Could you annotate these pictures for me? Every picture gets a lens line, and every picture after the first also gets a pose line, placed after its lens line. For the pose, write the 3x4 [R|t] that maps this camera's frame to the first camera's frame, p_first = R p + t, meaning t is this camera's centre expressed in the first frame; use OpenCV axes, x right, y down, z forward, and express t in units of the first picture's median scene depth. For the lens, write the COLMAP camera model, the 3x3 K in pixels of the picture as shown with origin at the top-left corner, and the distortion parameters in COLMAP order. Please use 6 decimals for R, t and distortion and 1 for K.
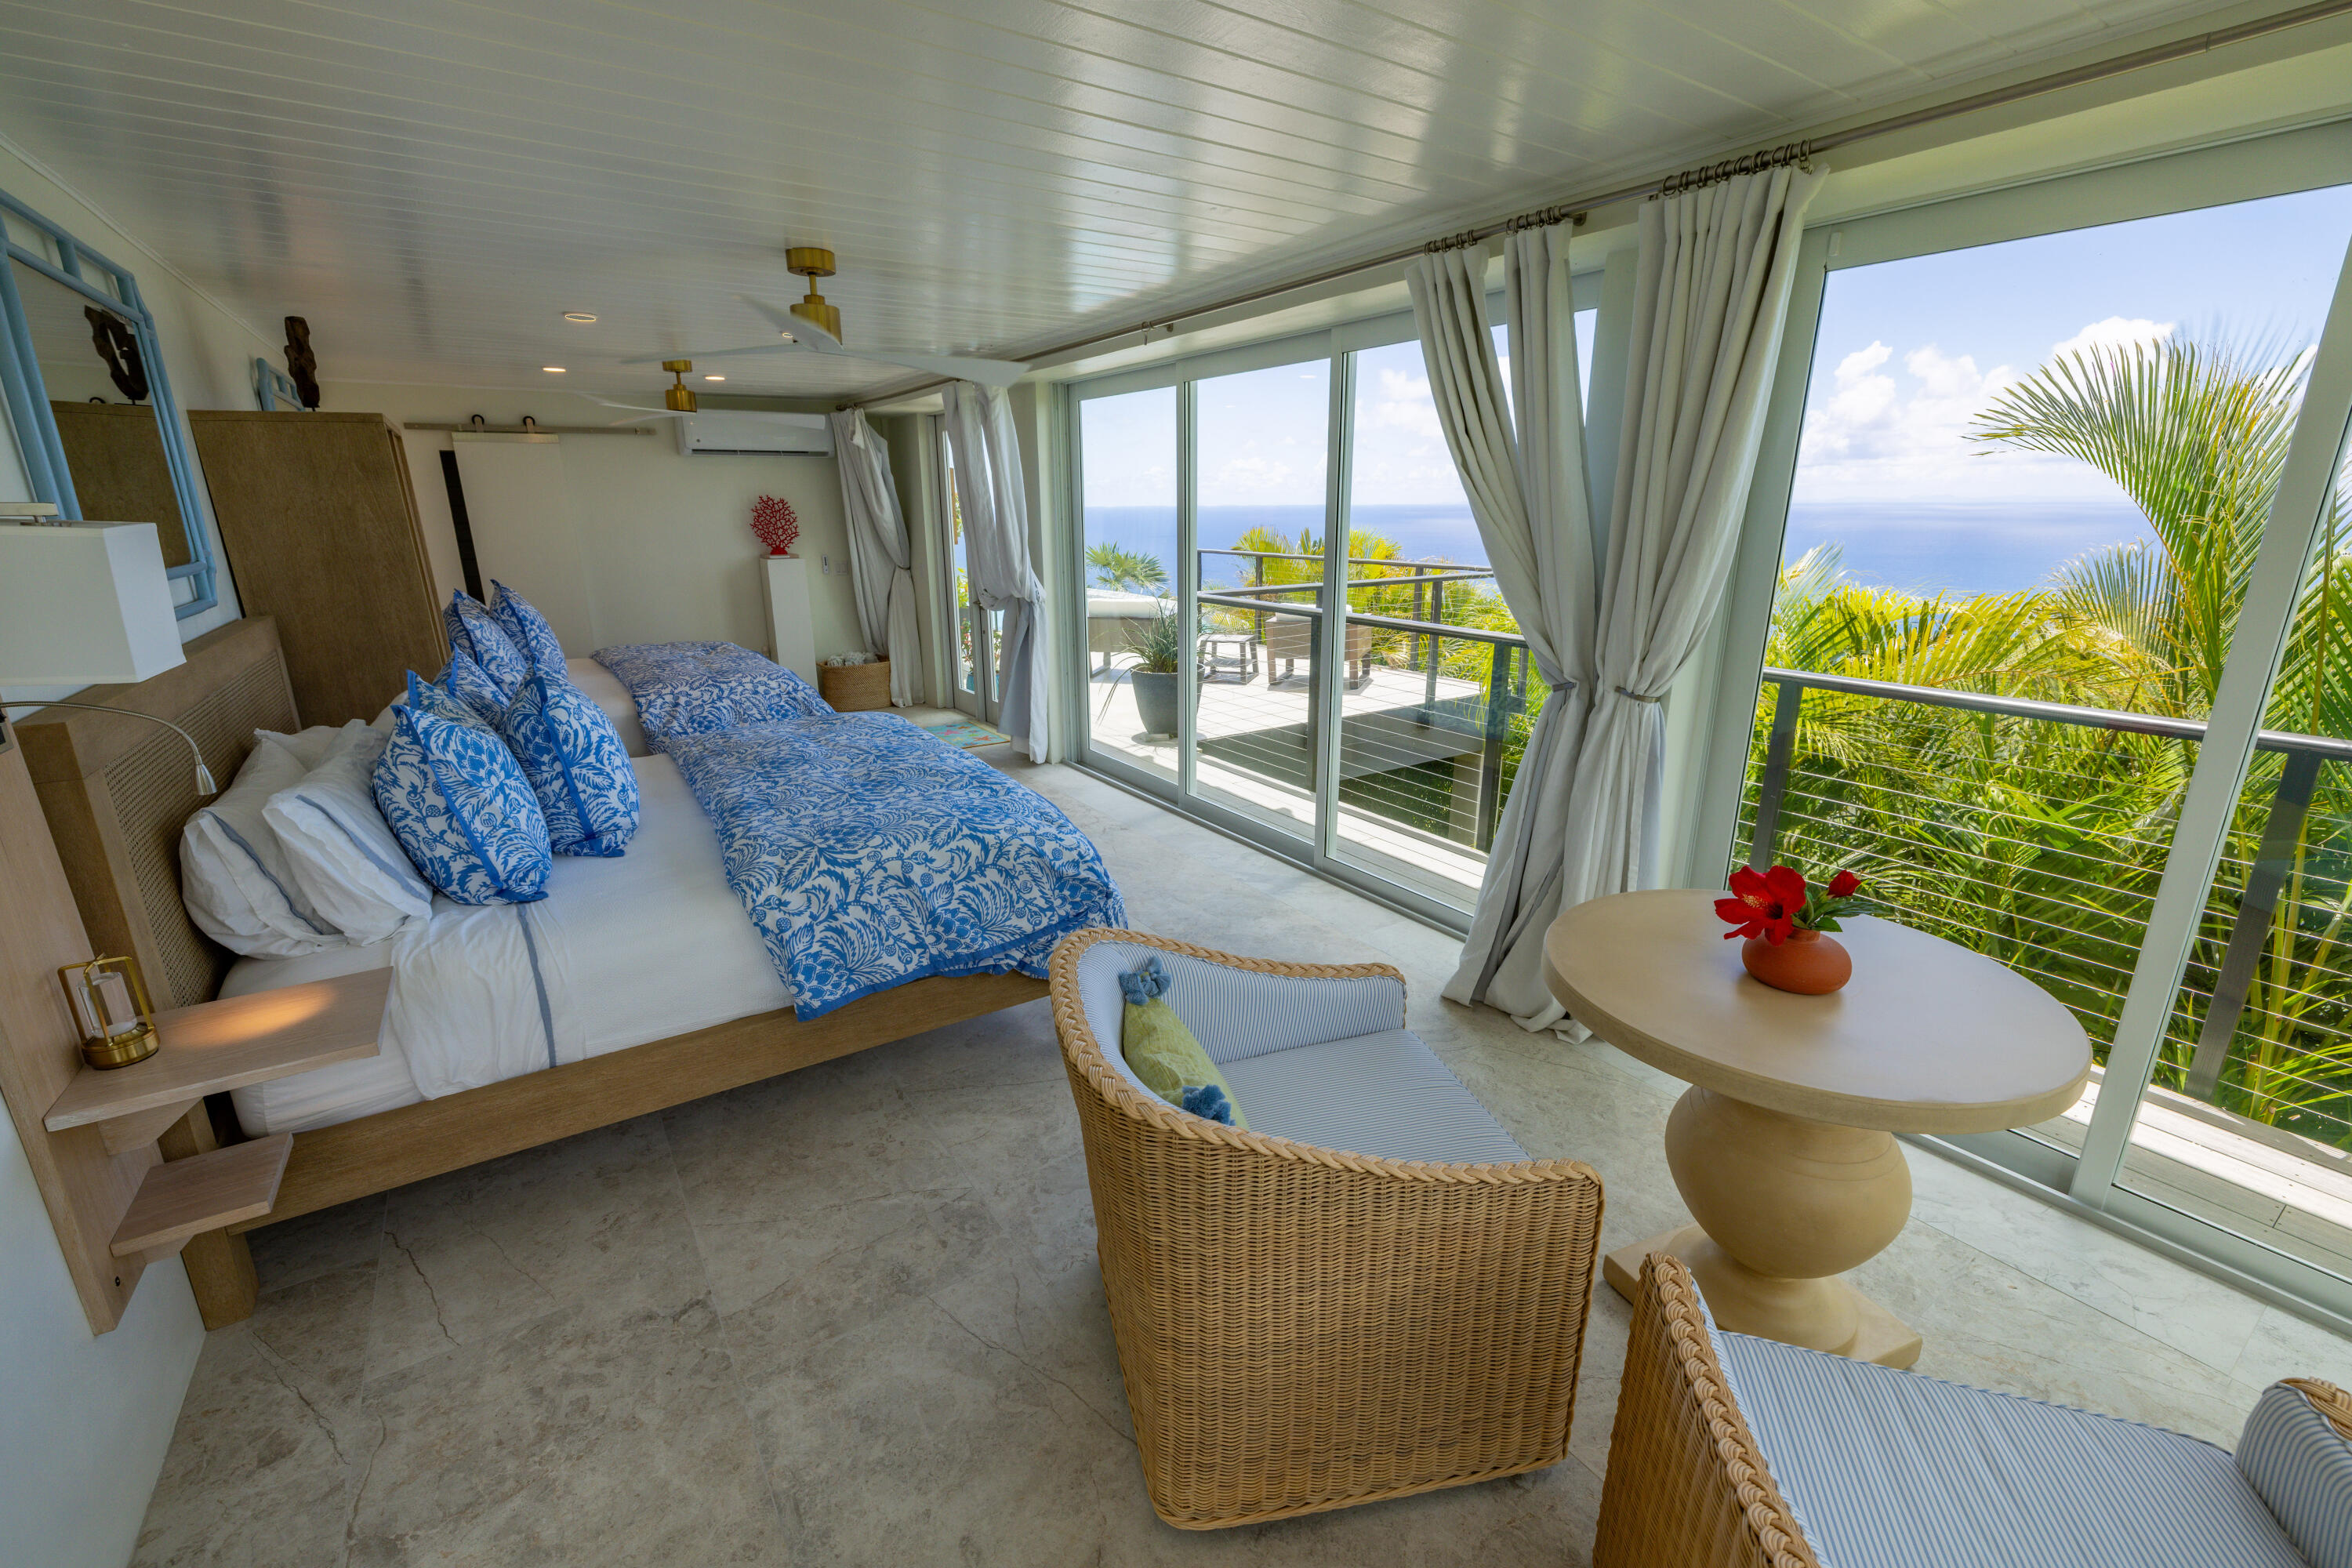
lens RADIAL K [[1014.1, 0, 1179.7], [0, 1014.1, 795.7], [0, 0, 1]] dist [-0.001050, 0.000782]
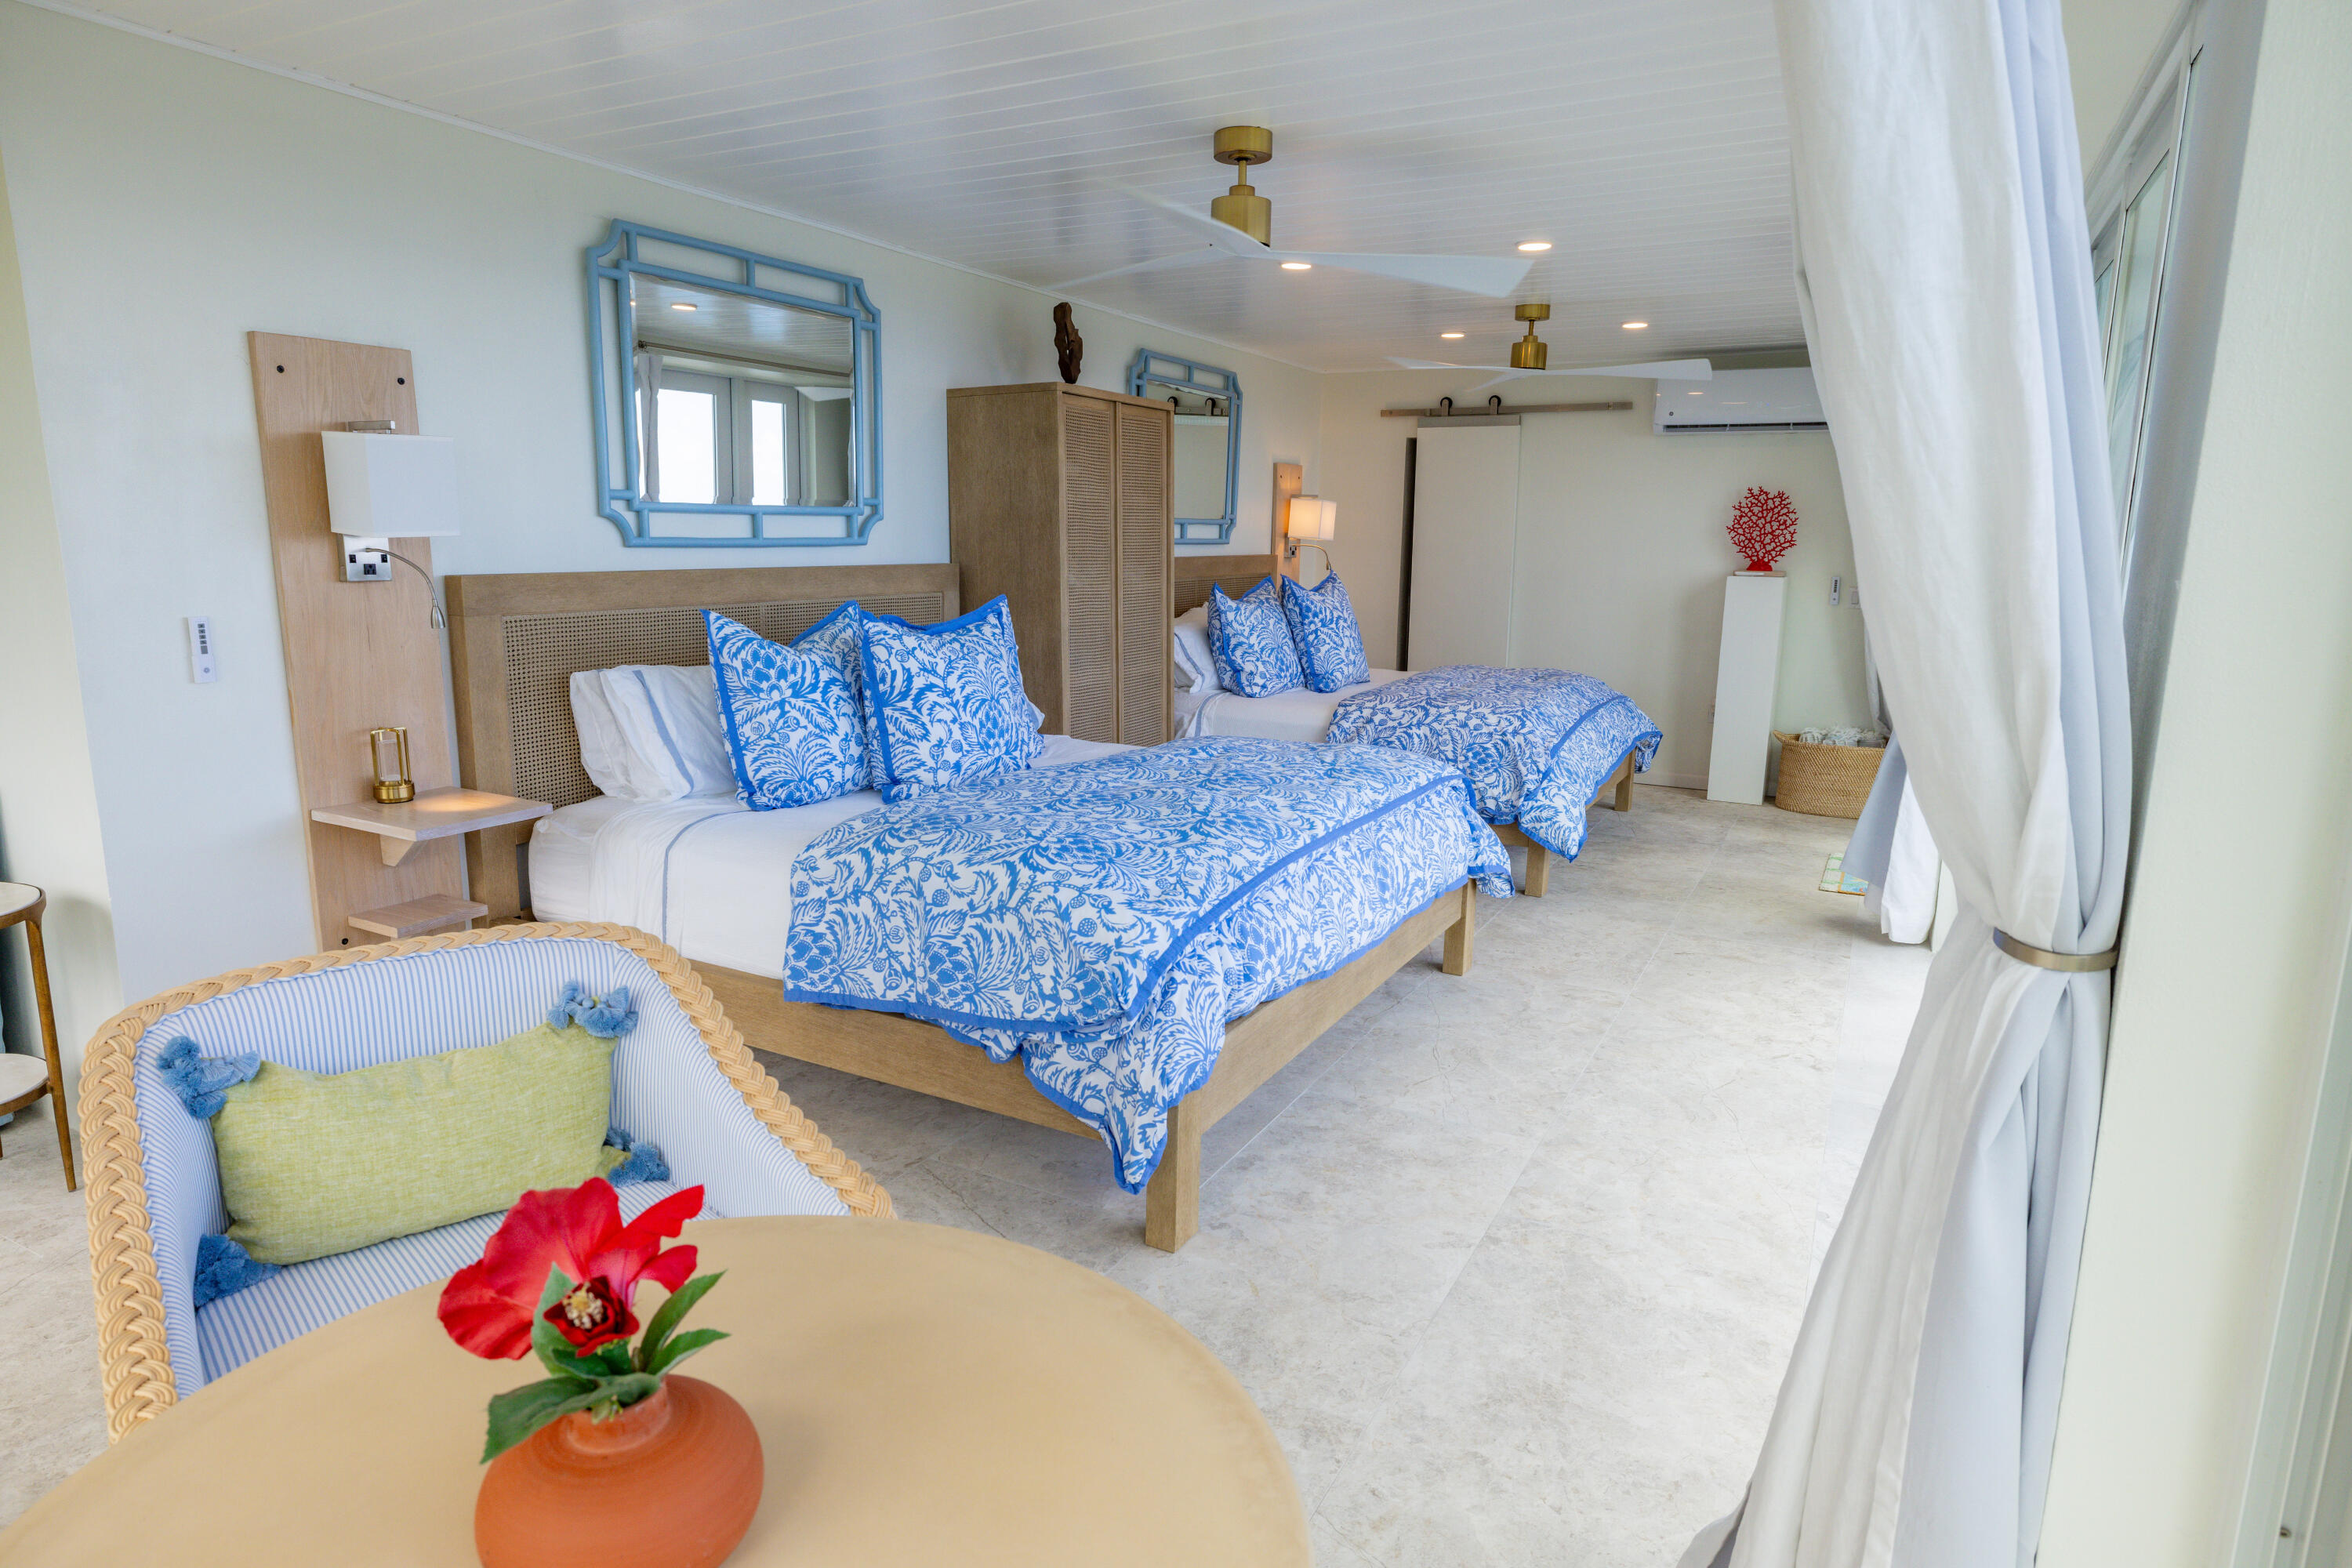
lens RADIAL K [[1414.4, 0, 1185.7], [0, 1414.4, 789.8], [0, 0, 1]] dist [-0.008291, -0.000405]
pose [[0.440452, 0.172137, -0.881119, 0.743969], [-0.269556, 0.961520, 0.053099, -0.101052], [0.856353, 0.214123, 0.469904, 0.609350]]
